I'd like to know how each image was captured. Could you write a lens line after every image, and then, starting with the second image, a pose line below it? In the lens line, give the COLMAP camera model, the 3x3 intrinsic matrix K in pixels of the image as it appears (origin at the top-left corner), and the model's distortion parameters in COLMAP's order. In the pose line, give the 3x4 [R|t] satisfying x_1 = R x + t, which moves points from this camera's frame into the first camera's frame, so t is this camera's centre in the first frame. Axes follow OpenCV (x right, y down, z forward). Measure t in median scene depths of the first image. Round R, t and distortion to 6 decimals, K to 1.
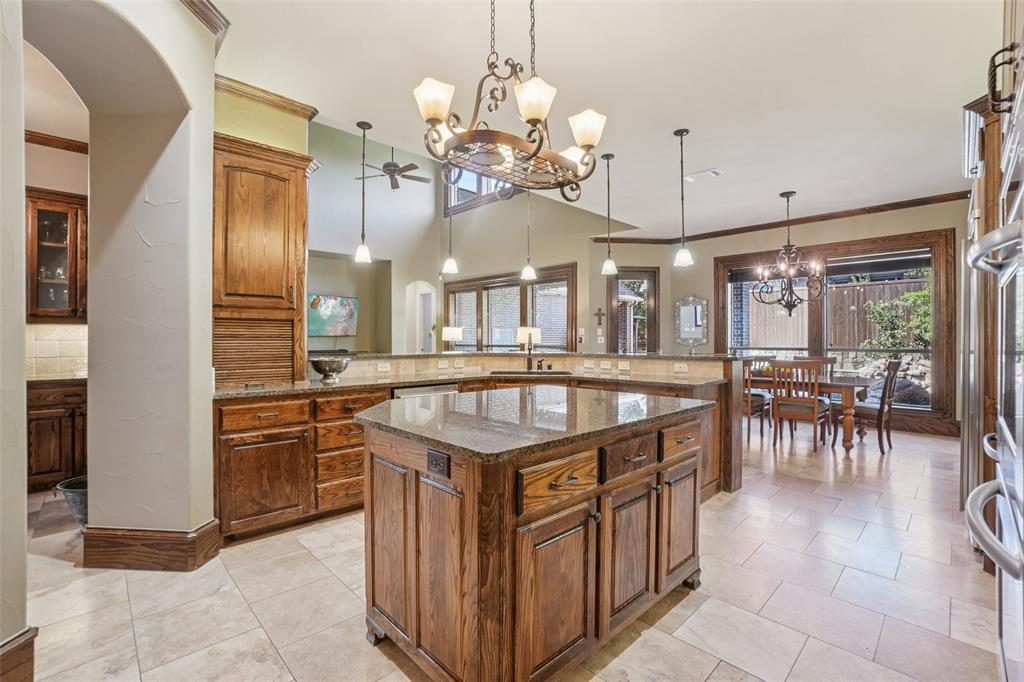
lens RADIAL K [[453.2, 0, 503.7], [0, 453.2, 343.4], [0, 0, 1]] dist [-0.056222, 0.018415]
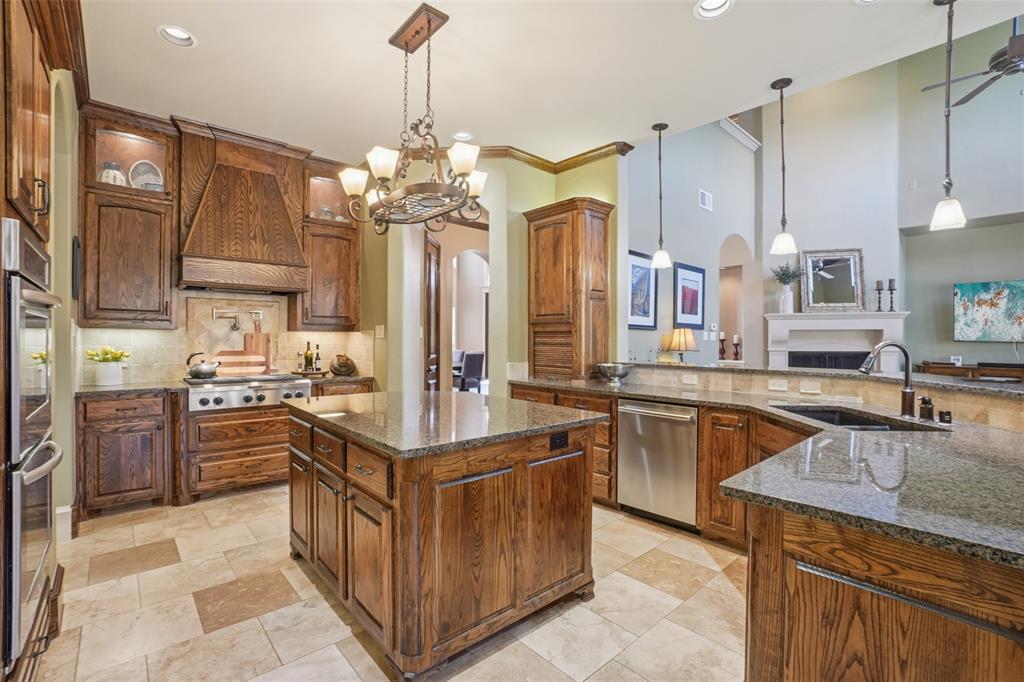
lens RADIAL K [[455.5, 0, 499.9], [0, 455.5, 343.8], [0, 0, 1]] dist [-0.058524, 0.020391]
pose [[-0.032946, 0.009136, -0.999415, 0.866111], [-0.015033, 0.999841, 0.009635, -0.027873], [0.999344, 0.015342, -0.032804, 0.881243]]
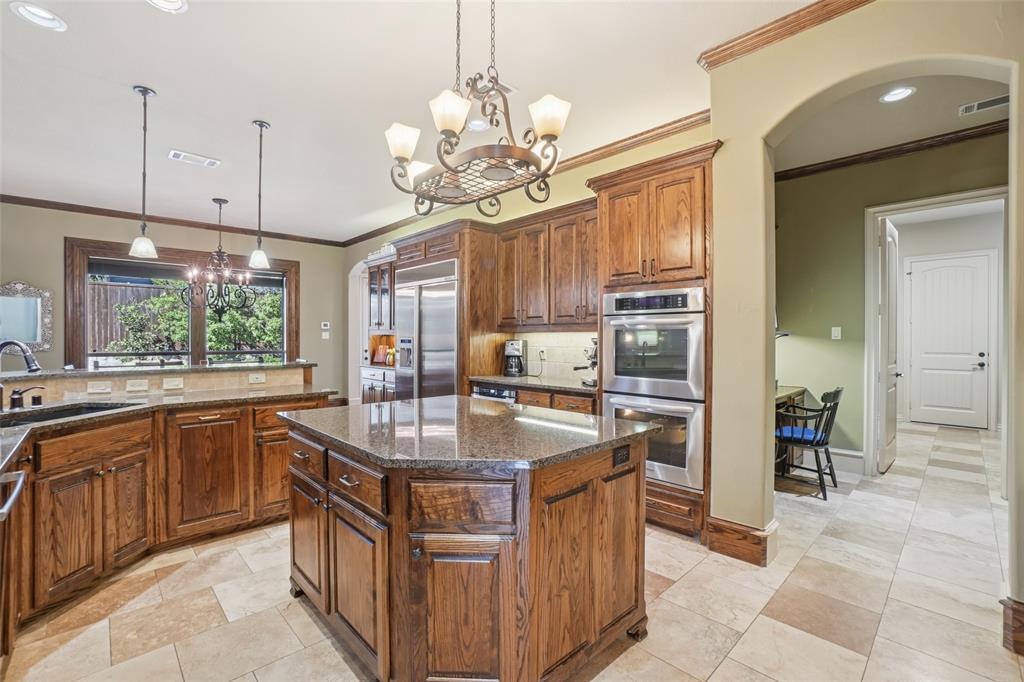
lens RADIAL K [[448.0, 0, 501.9], [0, 448.0, 339.4], [0, 0, 1]] dist [-0.051023, 0.016003]
pose [[0.007165, -0.001441, 0.999973, -0.676046], [0.008347, 0.999964, 0.001381, -0.030926], [-0.999939, 0.008337, 0.007177, 0.644354]]
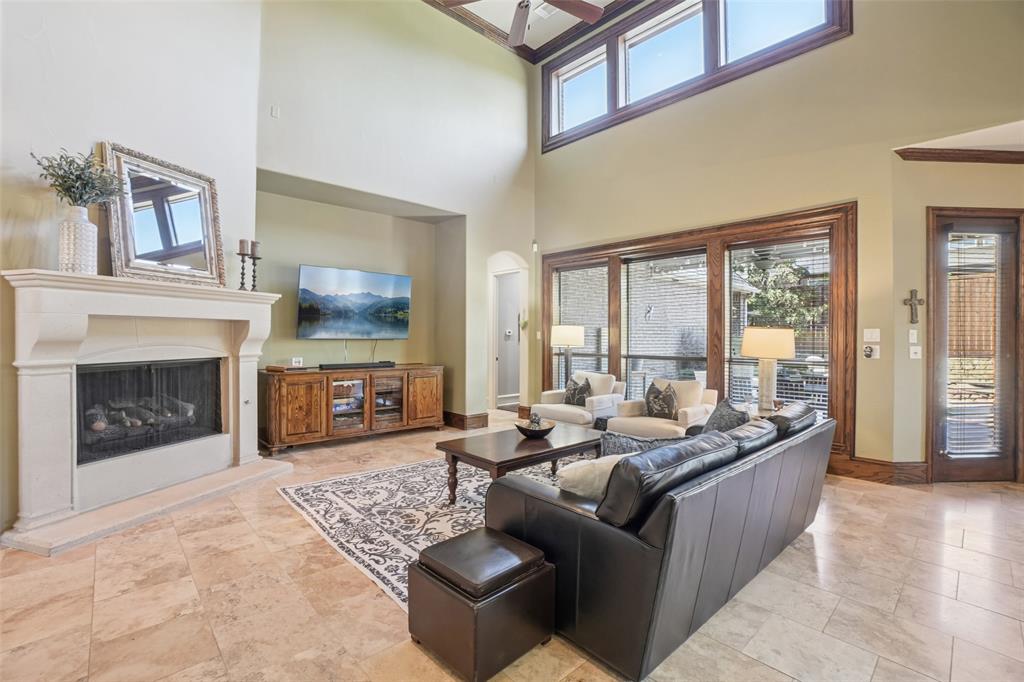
lens RADIAL K [[457.2, 0, 508.8], [0, 457.2, 336.9], [0, 0, 1]] dist [-0.055924, 0.020187]
pose [[0.999821, 0.006044, -0.017902, -0.637264], [-0.006212, 0.999937, -0.009368, -0.049116], [0.017845, 0.009477, 0.999796, 1.379401]]
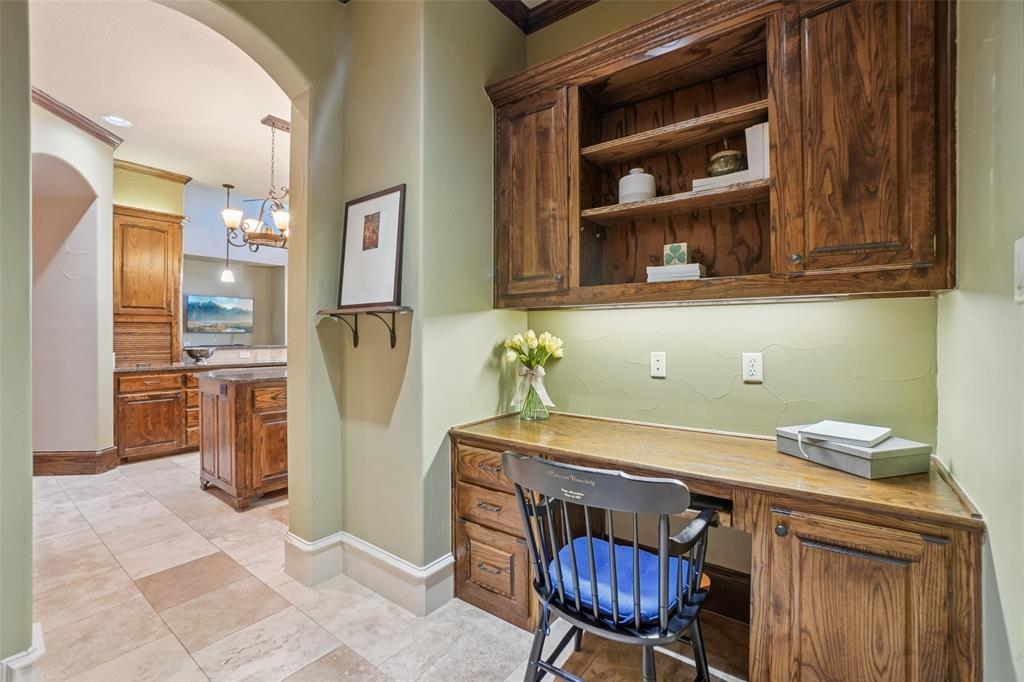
lens RADIAL K [[448.0, 0, 501.9], [0, 448.0, 339.4], [0, 0, 1]] dist [-0.051023, 0.016003]
pose [[0.988093, -0.001998, 0.153843, 0.436904], [0.001947, 0.999998, 0.000486, 0.006524], [-0.153844, -0.000181, 0.988095, -0.682691]]
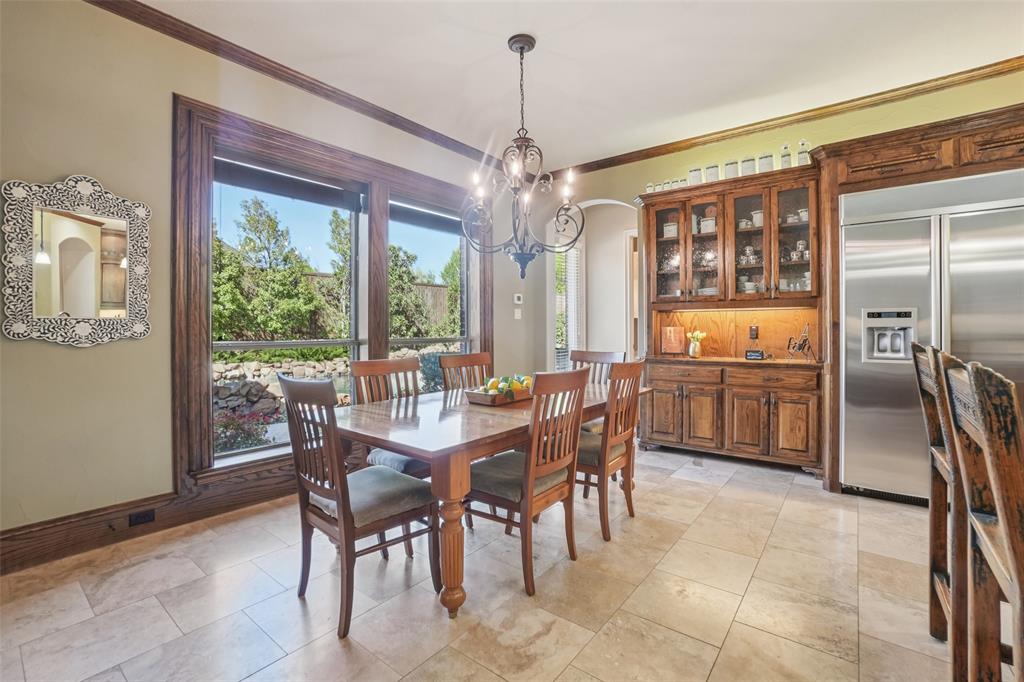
lens RADIAL K [[451.4, 0, 495.8], [0, 451.4, 328.4], [0, 0, 1]] dist [-0.058973, 0.017497]
pose [[-0.128057, 0.000266, 0.991767, 0.248255], [0.012600, 0.999920, 0.001359, -0.006279], [-0.991687, 0.012670, -0.128050, 2.049930]]
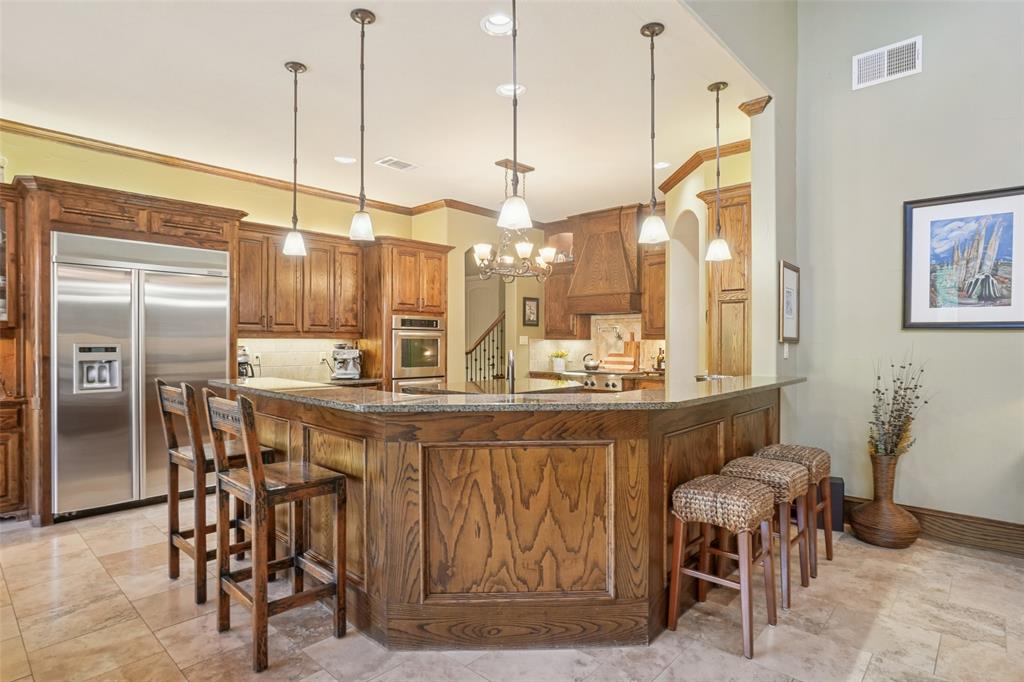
lens RADIAL K [[539.2, 0, 507.2], [0, 539.2, 342.6], [0, 0, 1]] dist [-0.004029, -0.000547]
pose [[-0.997712, -0.000289, -0.067612, 0.160897], [-0.001067, 0.999934, 0.011477, -0.059289], [0.067605, 0.011523, -0.997646, 2.482127]]
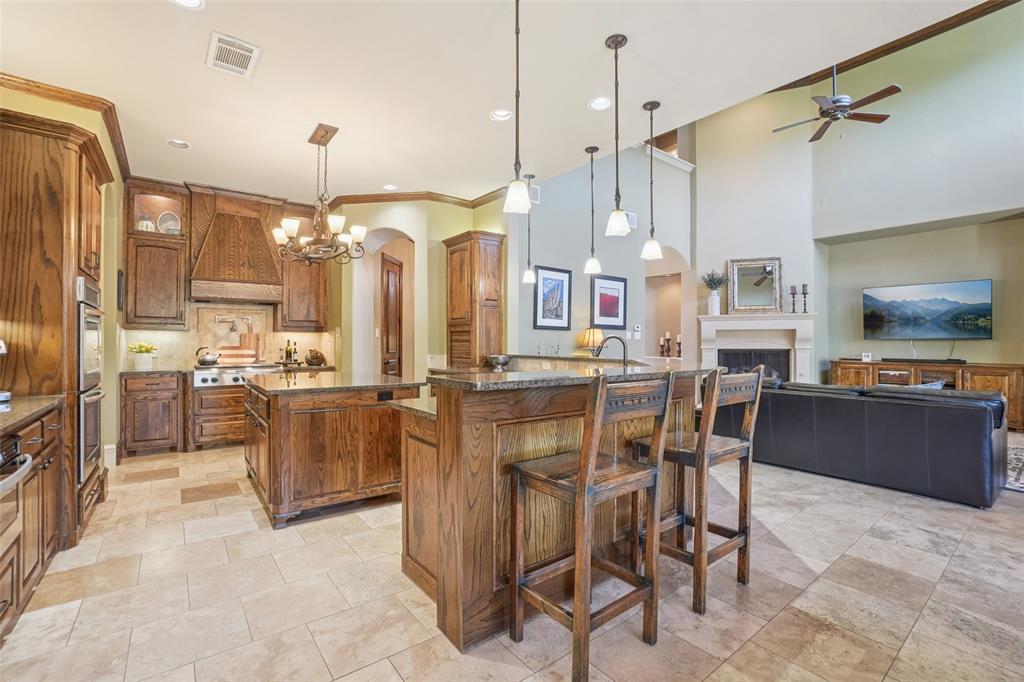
lens RADIAL K [[453.2, 0, 503.7], [0, 453.2, 343.4], [0, 0, 1]] dist [-0.056222, 0.018415]
pose [[-0.106000, 0.002686, -0.994363, 1.272773], [-0.013210, 0.999904, 0.004109, -0.014879], [0.994278, 0.013571, -0.105954, 1.370243]]
